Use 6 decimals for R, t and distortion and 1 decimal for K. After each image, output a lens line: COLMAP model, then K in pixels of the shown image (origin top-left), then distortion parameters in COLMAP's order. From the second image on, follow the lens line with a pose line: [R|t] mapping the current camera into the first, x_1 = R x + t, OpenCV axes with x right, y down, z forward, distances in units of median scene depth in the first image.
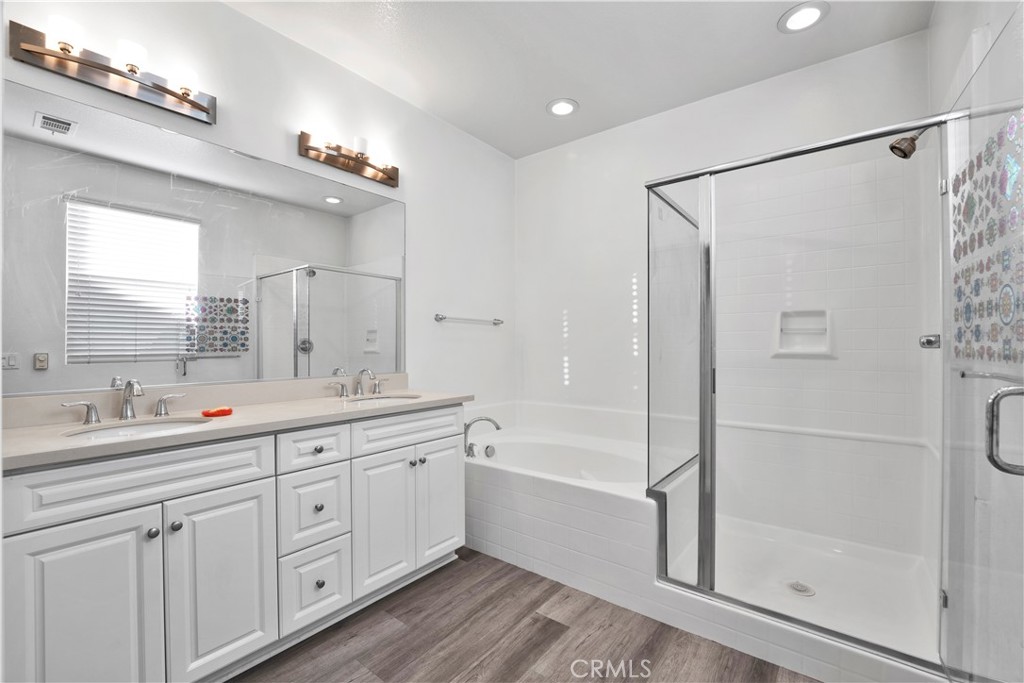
lens RADIAL K [[432.1, 0, 512.6], [0, 432.1, 345.7], [0, 0, 1]] dist [-0.021587, 0.000575]
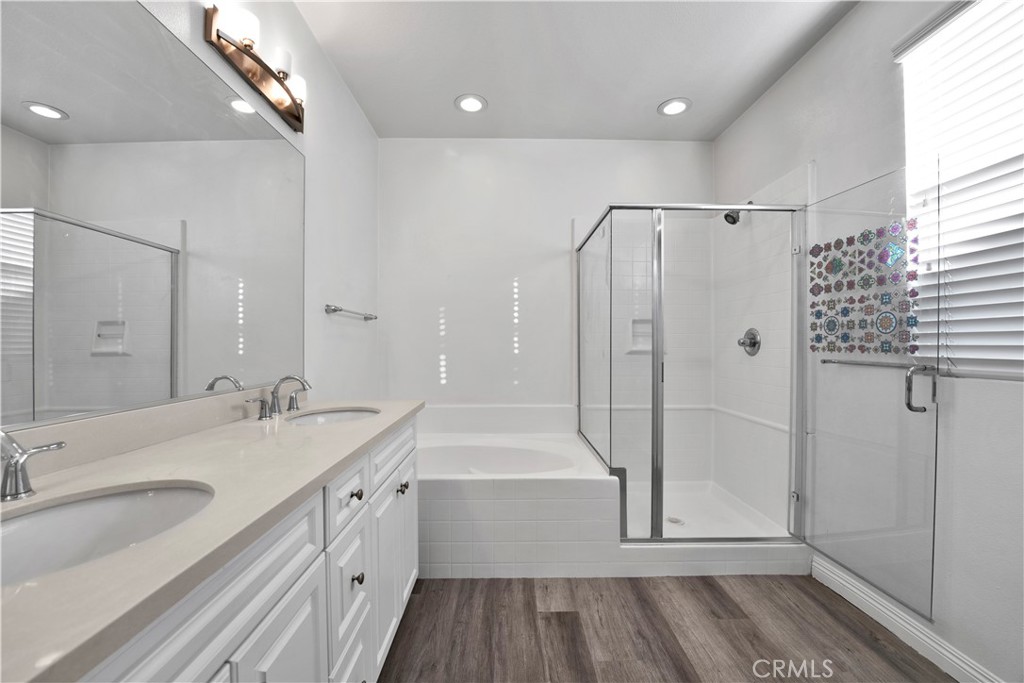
lens RADIAL K [[416.6, 0, 510.8], [0, 416.6, 343.0], [0, 0, 1]] dist [-0.023751, 0.000256]
pose [[0.784014, 0.002546, 0.620738, -0.569280], [-0.001194, 0.999996, -0.002593, -0.000545], [-0.620743, 0.001291, 0.784013, 0.277701]]
